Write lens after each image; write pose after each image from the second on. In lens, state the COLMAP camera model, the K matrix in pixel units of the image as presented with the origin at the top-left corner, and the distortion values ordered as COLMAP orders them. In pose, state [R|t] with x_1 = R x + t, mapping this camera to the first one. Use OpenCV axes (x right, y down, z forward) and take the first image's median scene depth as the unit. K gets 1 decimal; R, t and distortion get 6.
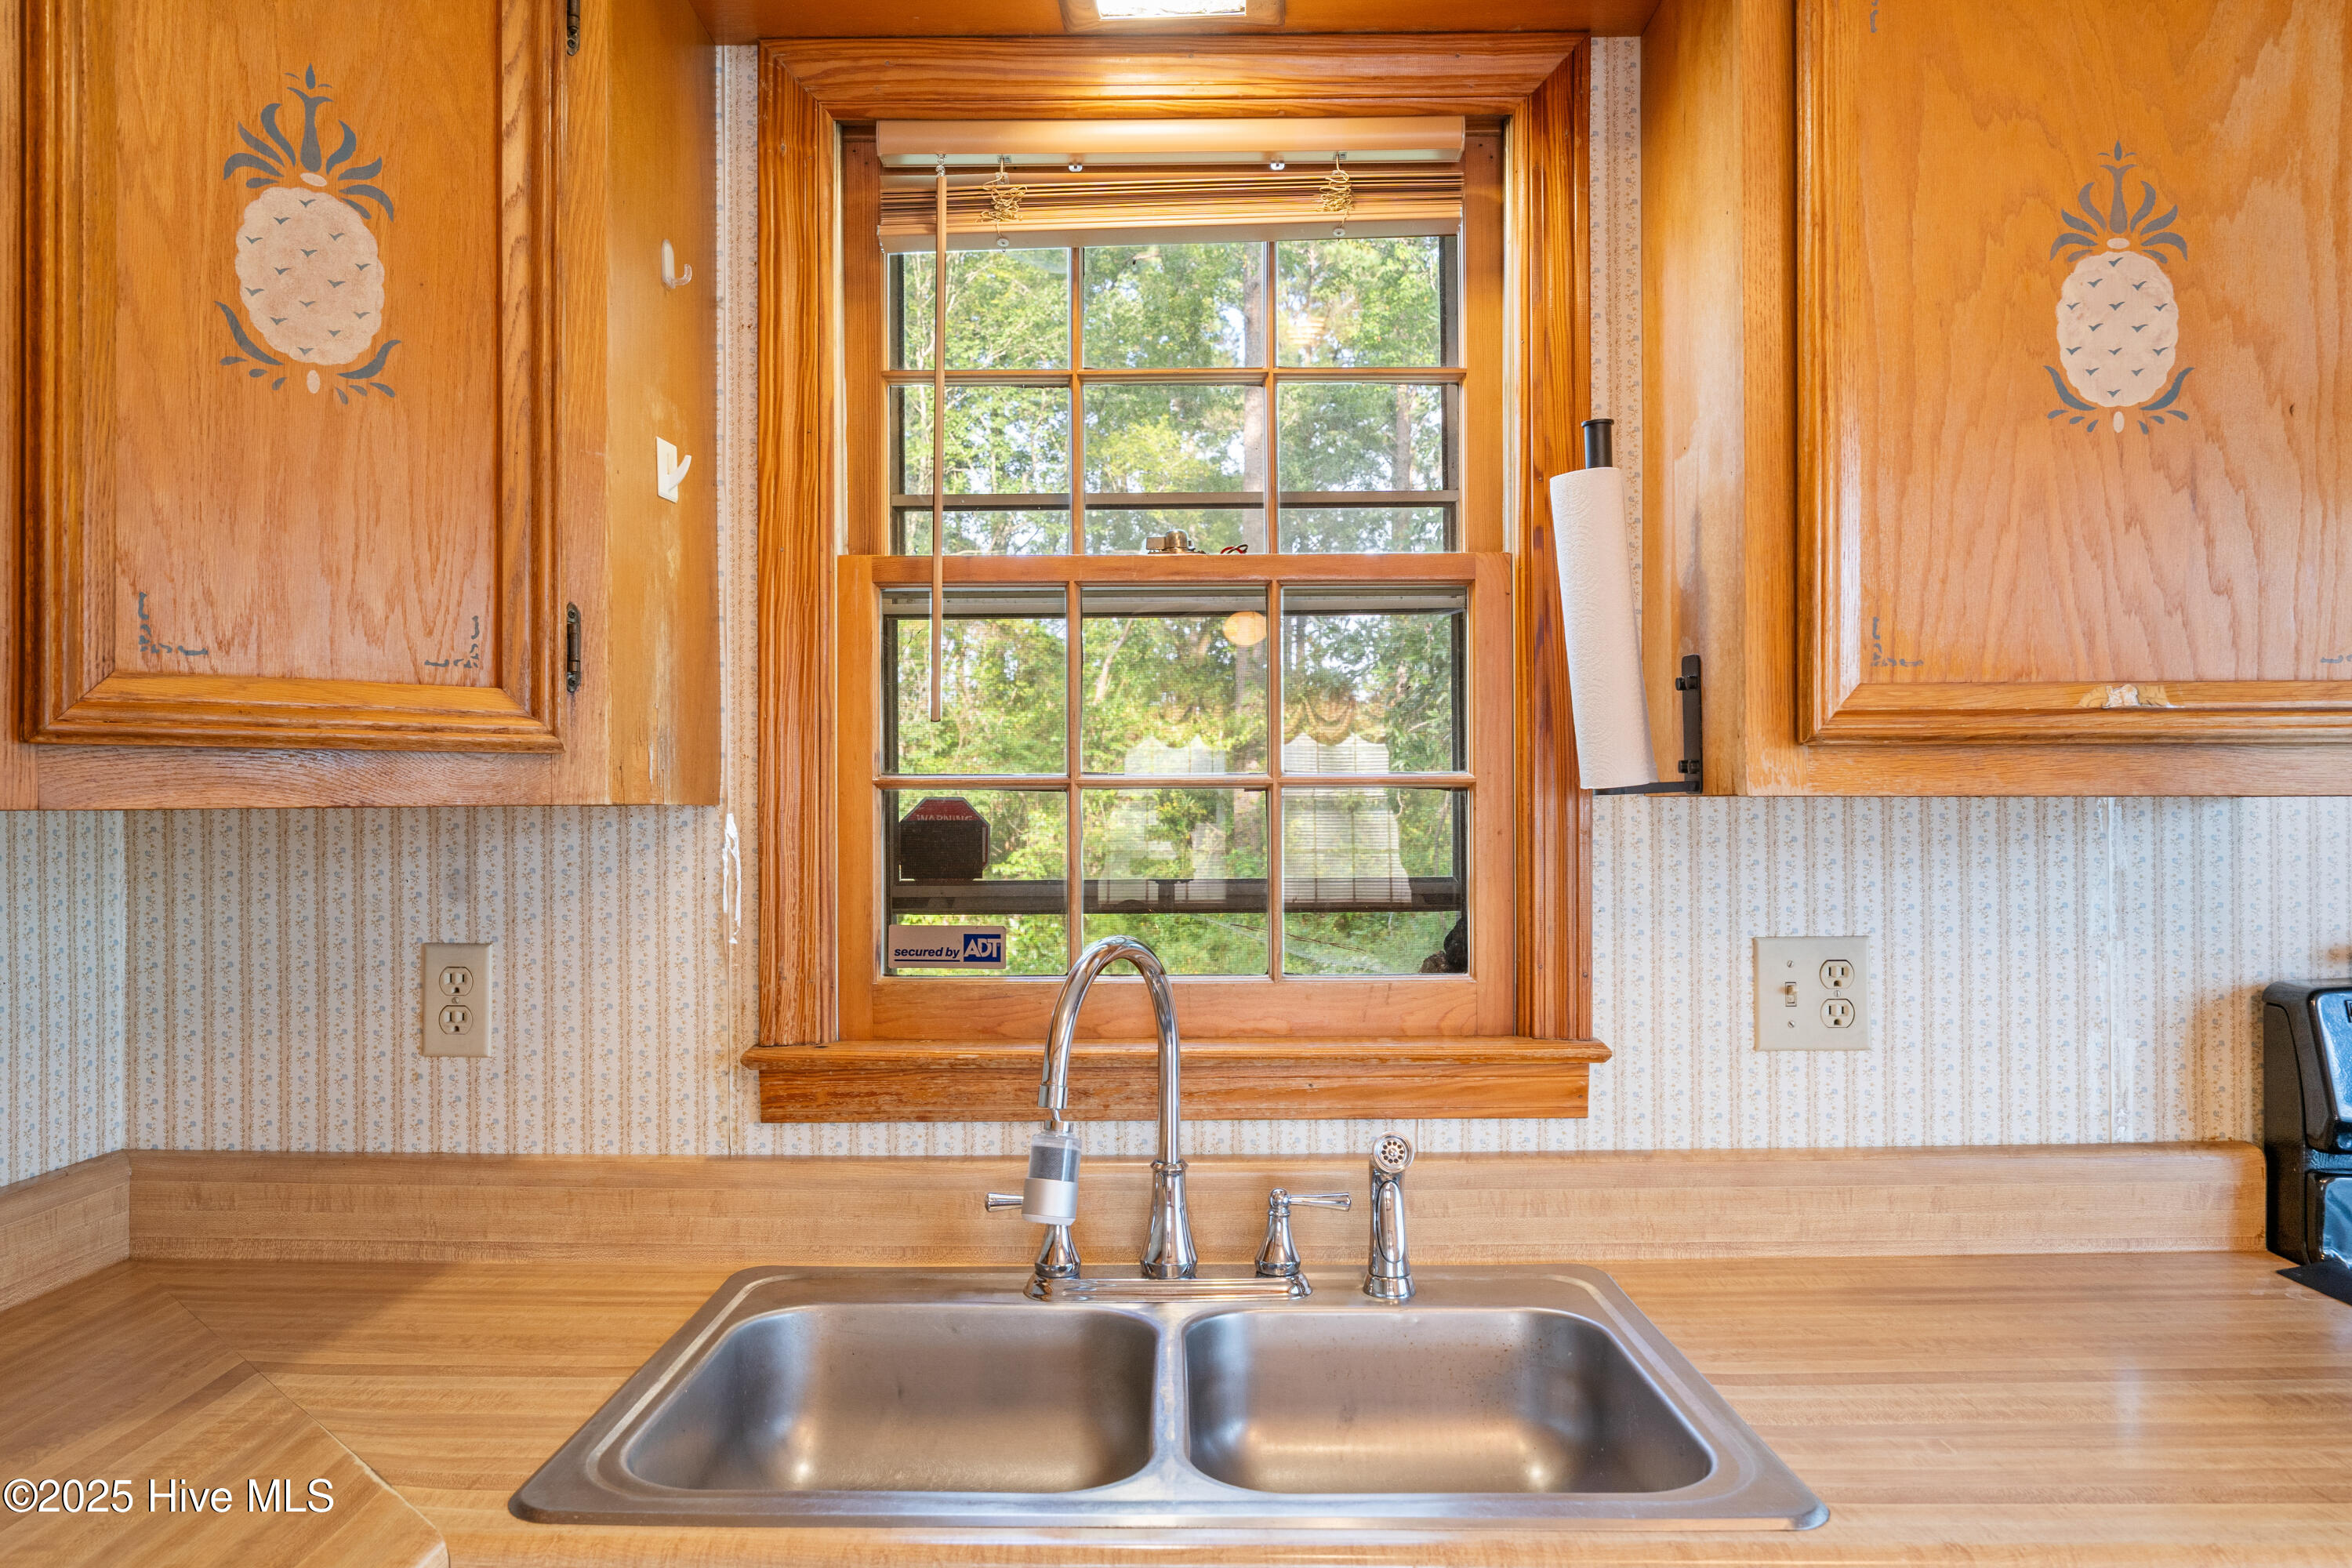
lens RADIAL K [[1583.3, 0, 1176.1], [0, 1583.3, 788.3], [0, 0, 1]] dist [-0.002032, 0.001422]
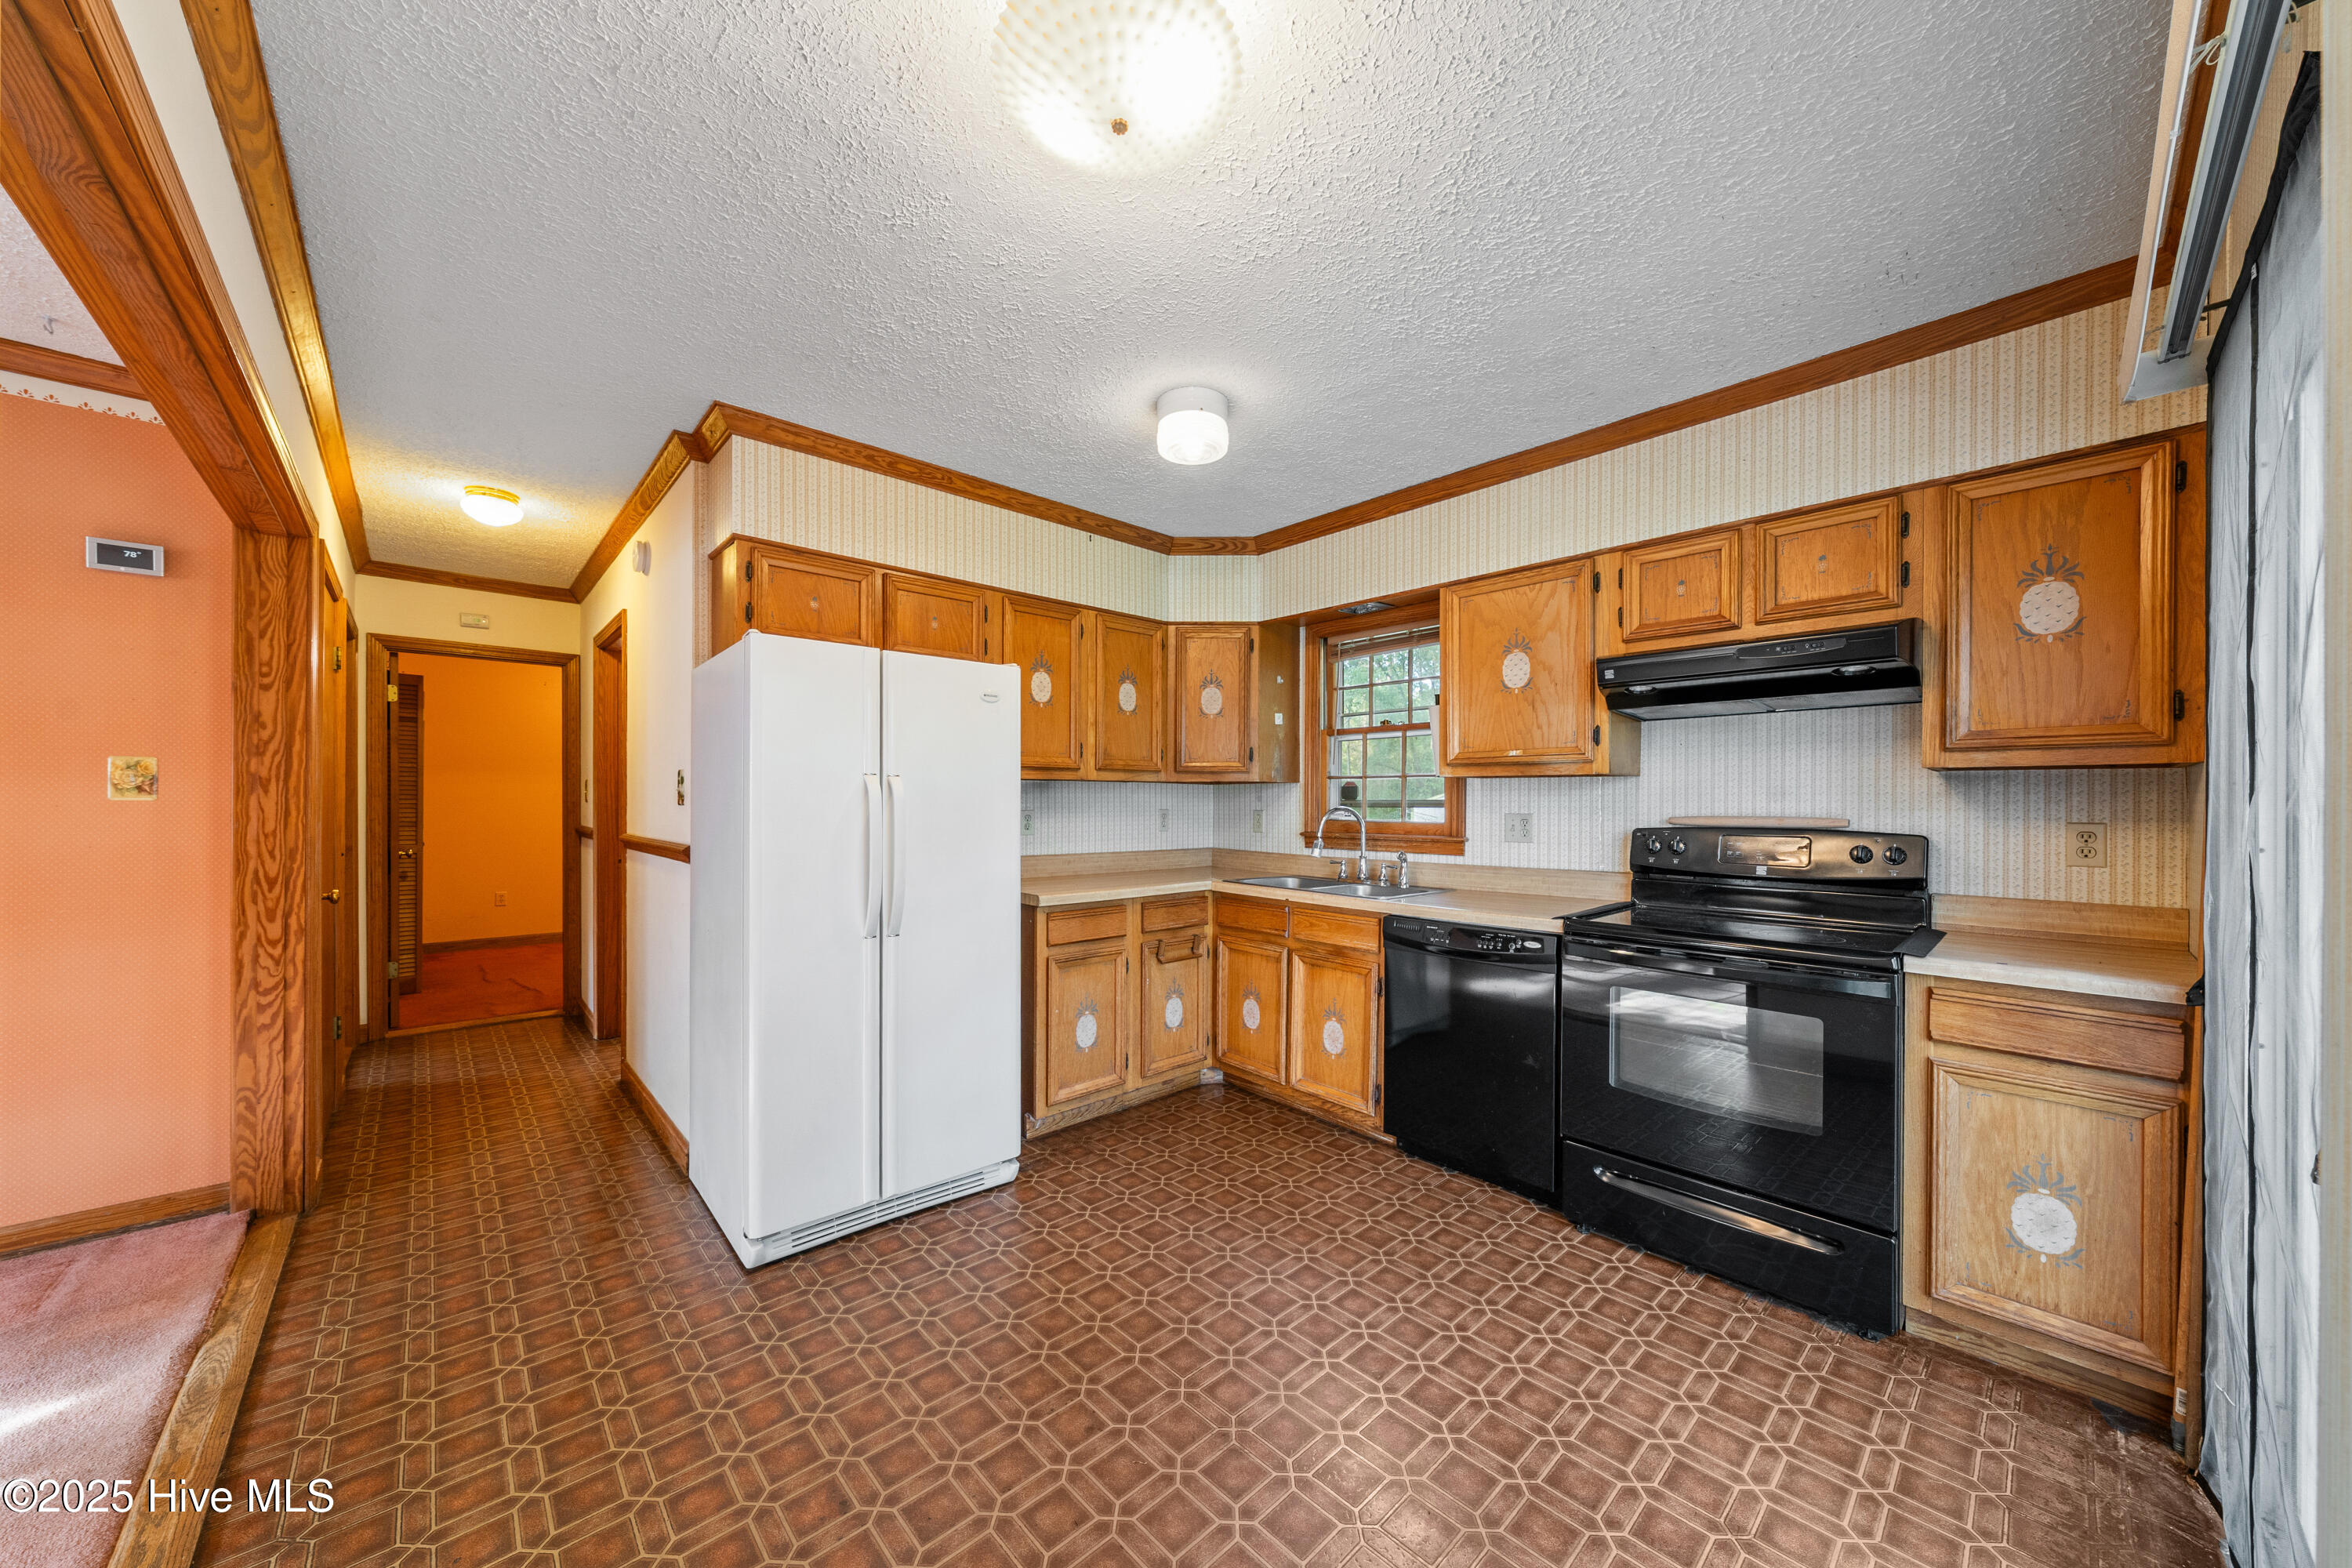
lens RADIAL K [[807.9, 0, 1166.5], [0, 807.9, 811.5], [0, 0, 1]] dist [-0.002956, 0.000540]
pose [[0.679177, 0.017345, -0.733770, 1.289996], [0.002509, 0.999660, 0.025953, 0.034934], [0.733971, -0.019468, 0.678902, -1.014889]]
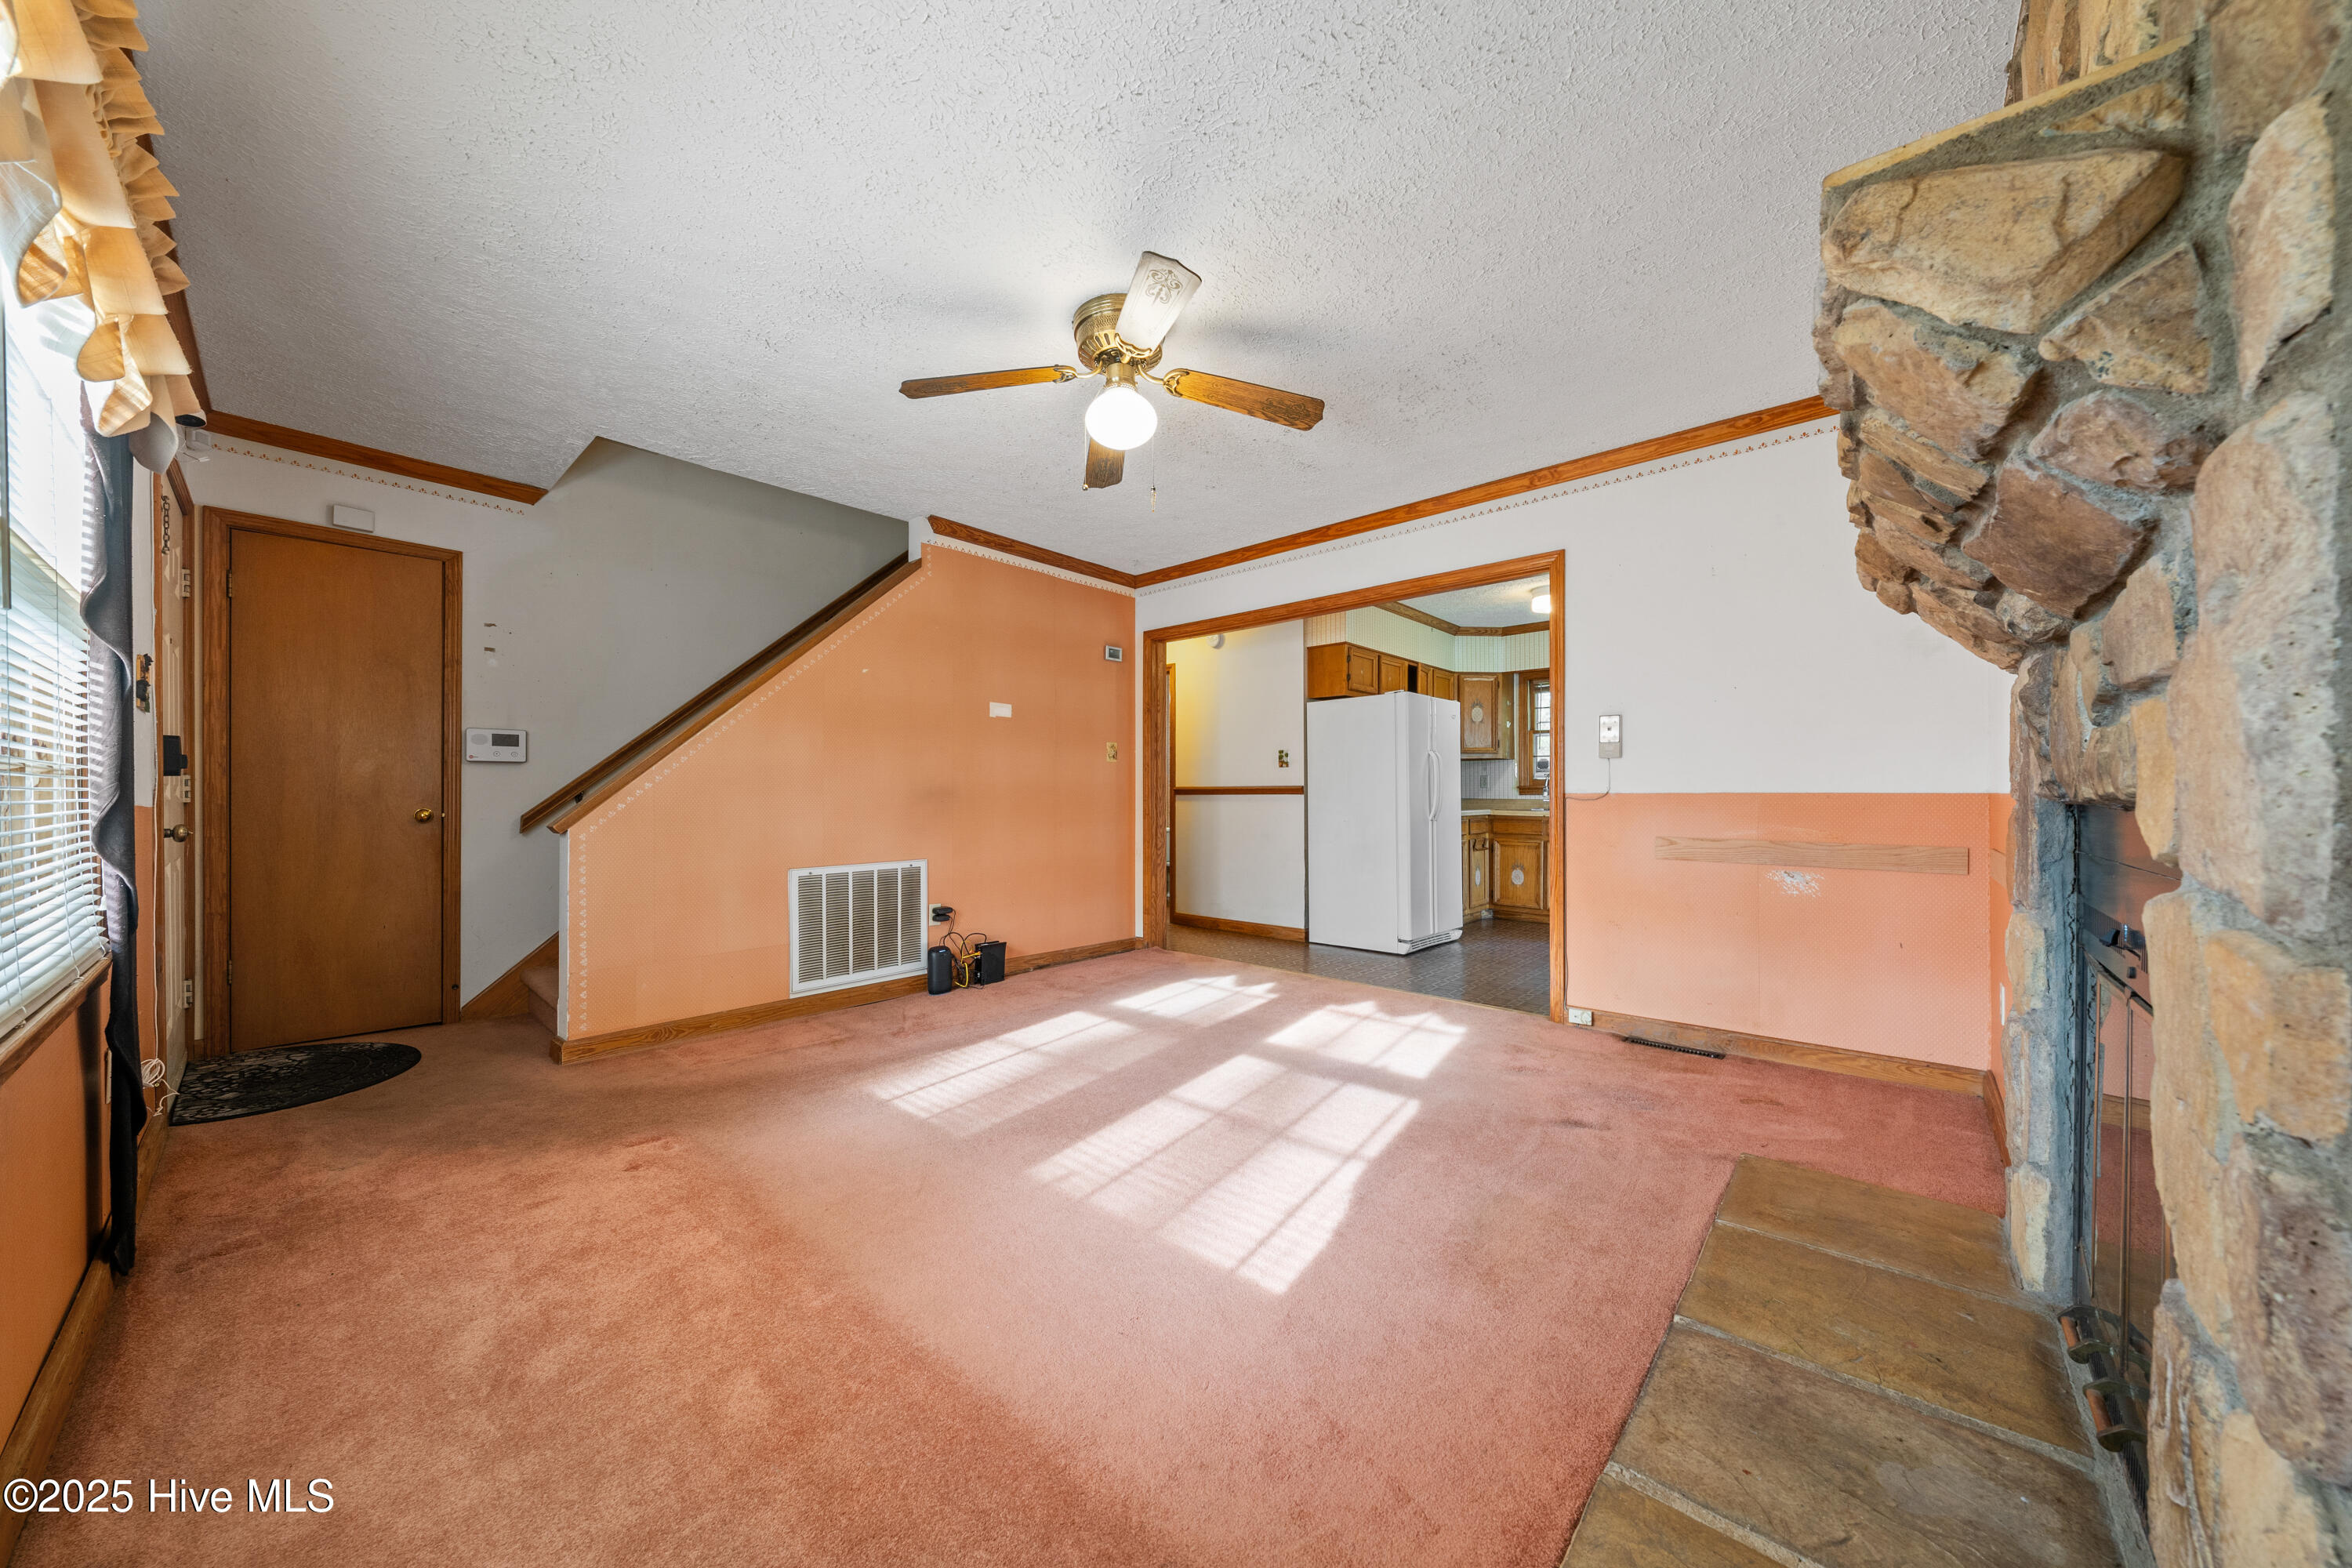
lens RADIAL K [[807.9, 0, 1176.6], [0, 807.9, 794.6], [0, 0, 1]] dist [-0.002956, 0.000540]
pose [[0.749759, 0.006559, -0.661679, 1.306954], [0.004723, 0.999872, 0.015262, 0.134804], [0.661694, -0.014568, 0.749632, -3.760678]]
